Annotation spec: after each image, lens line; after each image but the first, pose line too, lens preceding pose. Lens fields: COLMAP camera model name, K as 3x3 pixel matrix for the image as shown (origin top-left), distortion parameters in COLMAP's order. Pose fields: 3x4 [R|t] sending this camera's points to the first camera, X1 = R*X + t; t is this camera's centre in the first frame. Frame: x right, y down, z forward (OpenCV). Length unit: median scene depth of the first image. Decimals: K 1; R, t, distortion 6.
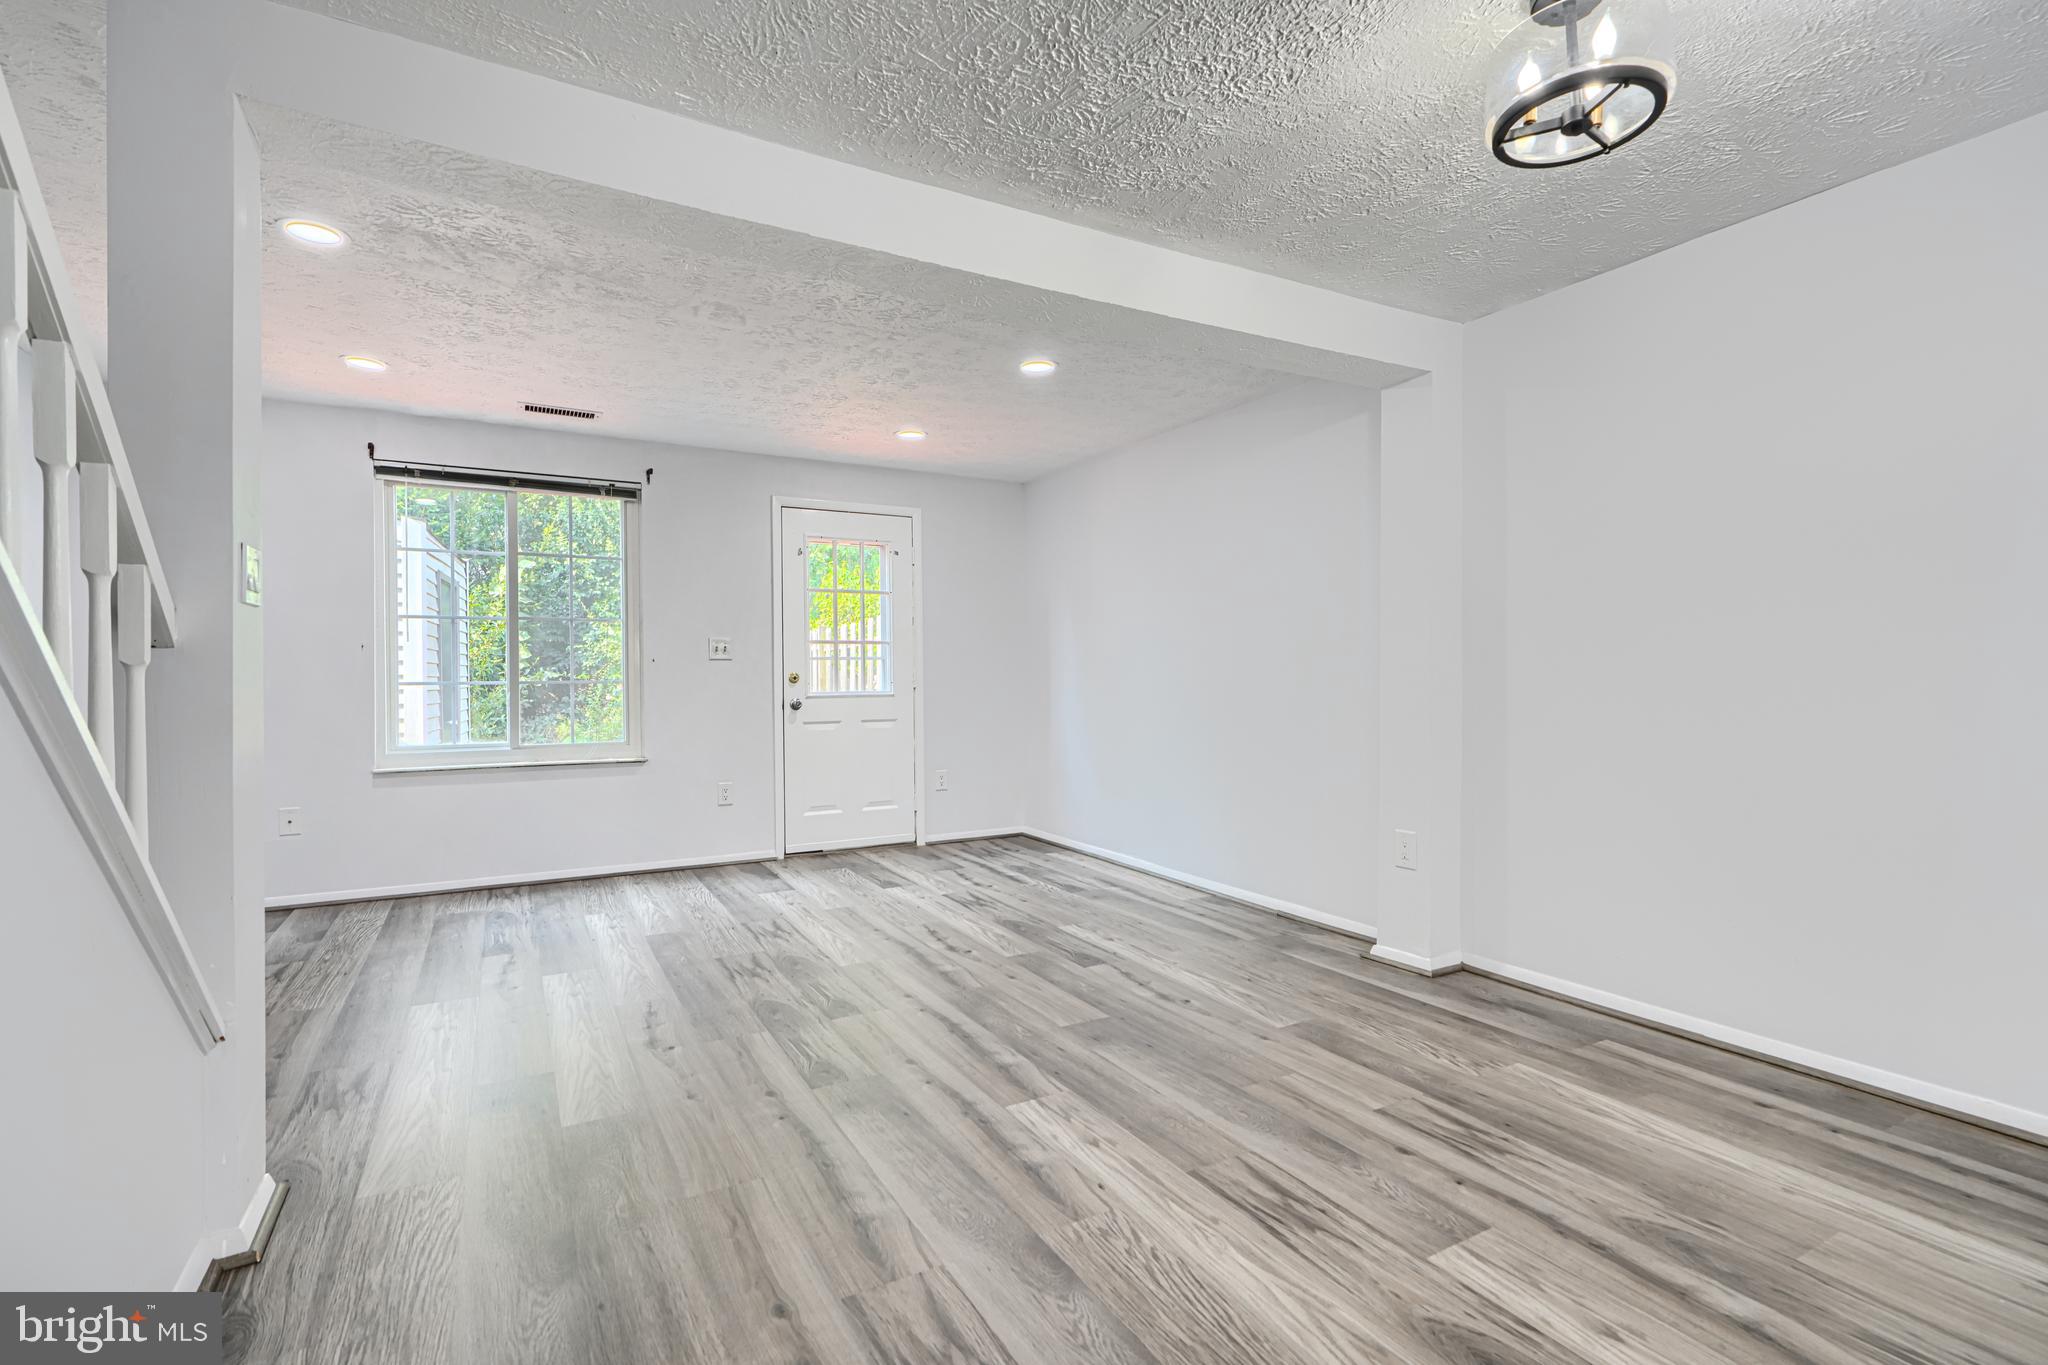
lens RADIAL K [[933.7, 0, 1020.1], [0, 933.7, 689.9], [0, 0, 1]] dist [0.002061, 0.002014]
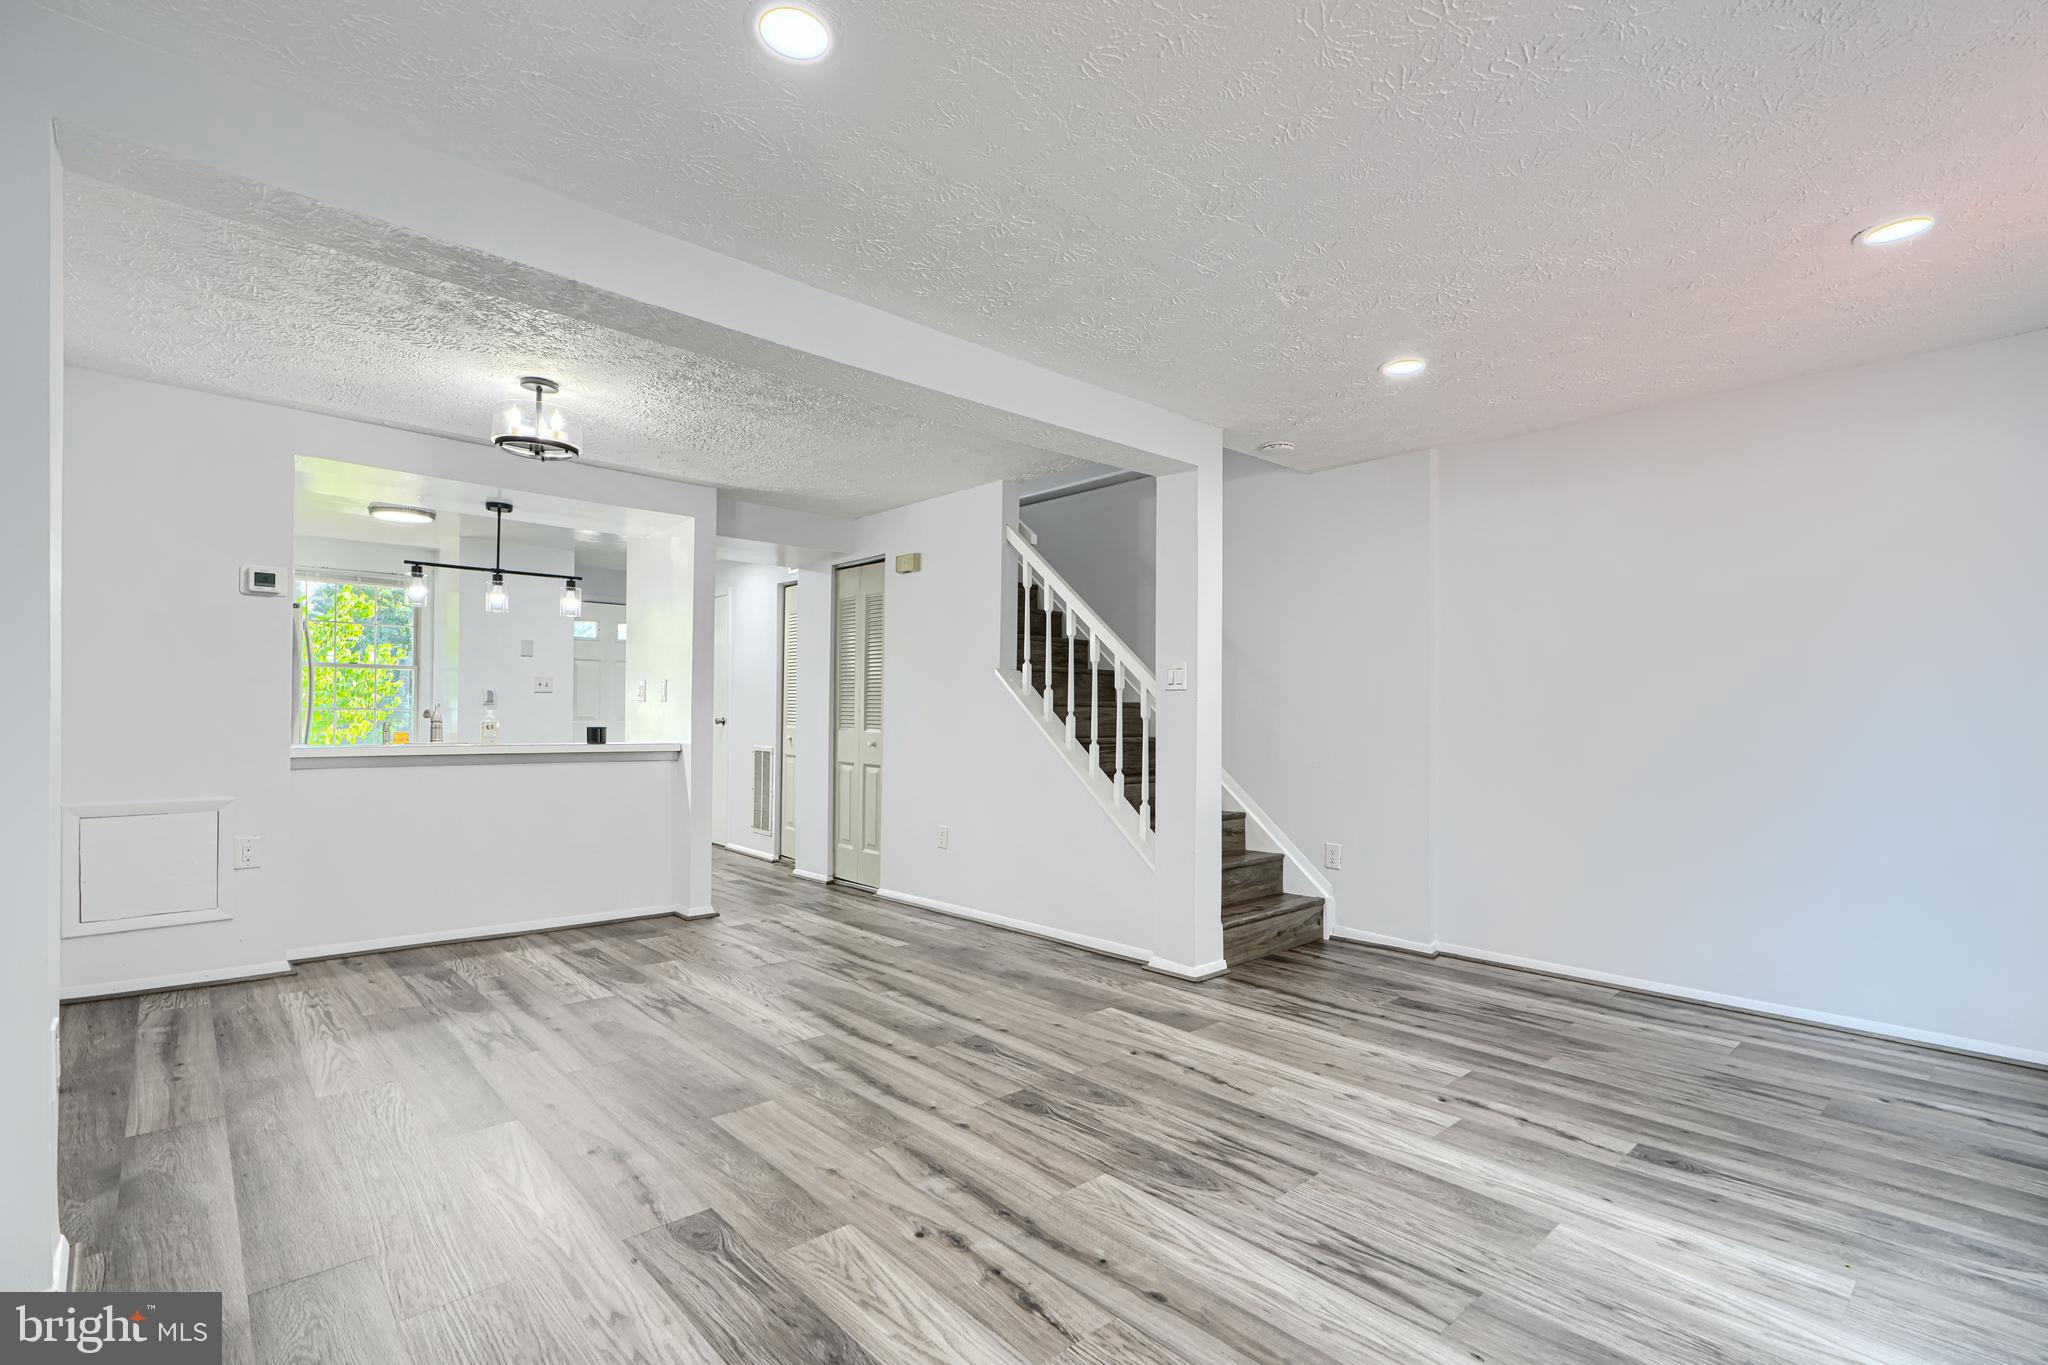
lens RADIAL K [[933.7, 0, 1025.3], [0, 933.7, 715.5], [0, 0, 1]] dist [0.002061, 0.002014]
pose [[-0.972587, -0.005509, -0.232472, 0.013109], [-0.008131, 0.999914, 0.010326, -0.025406], [0.232395, 0.011933, -0.972548, 1.516305]]
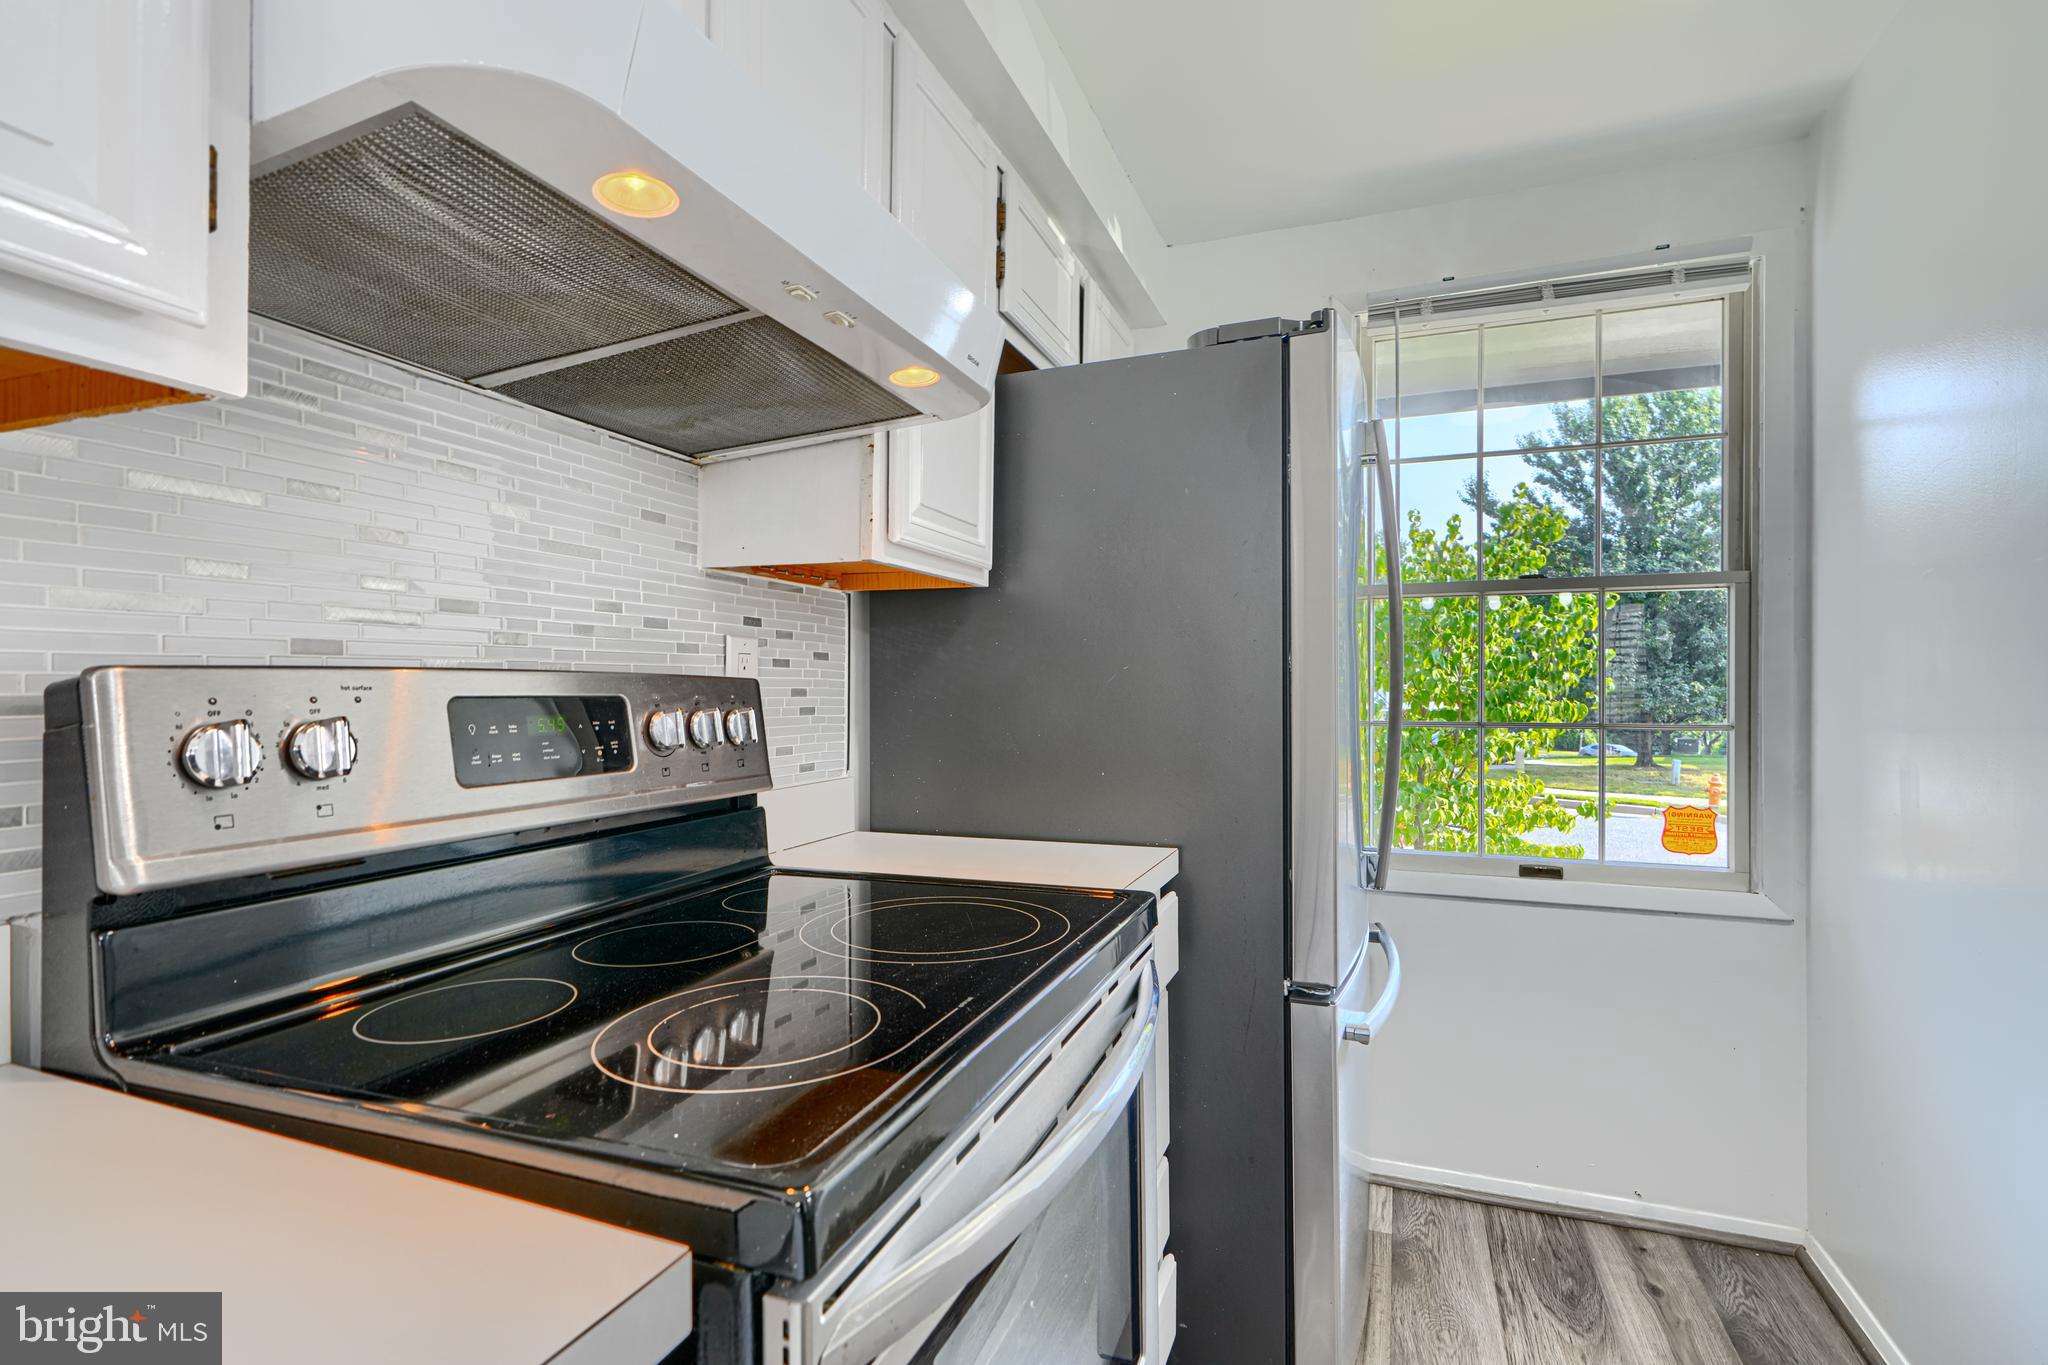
lens RADIAL K [[933.7, 0, 1018.6], [0, 933.7, 691.3], [0, 0, 1]] dist [0.002061, 0.002014]
pose [[-0.630326, 0.003219, 0.776324, 0.662014], [0.013710, 0.999882, 0.006986, -0.038758], [-0.776210, 0.015047, -0.630295, -0.054157]]
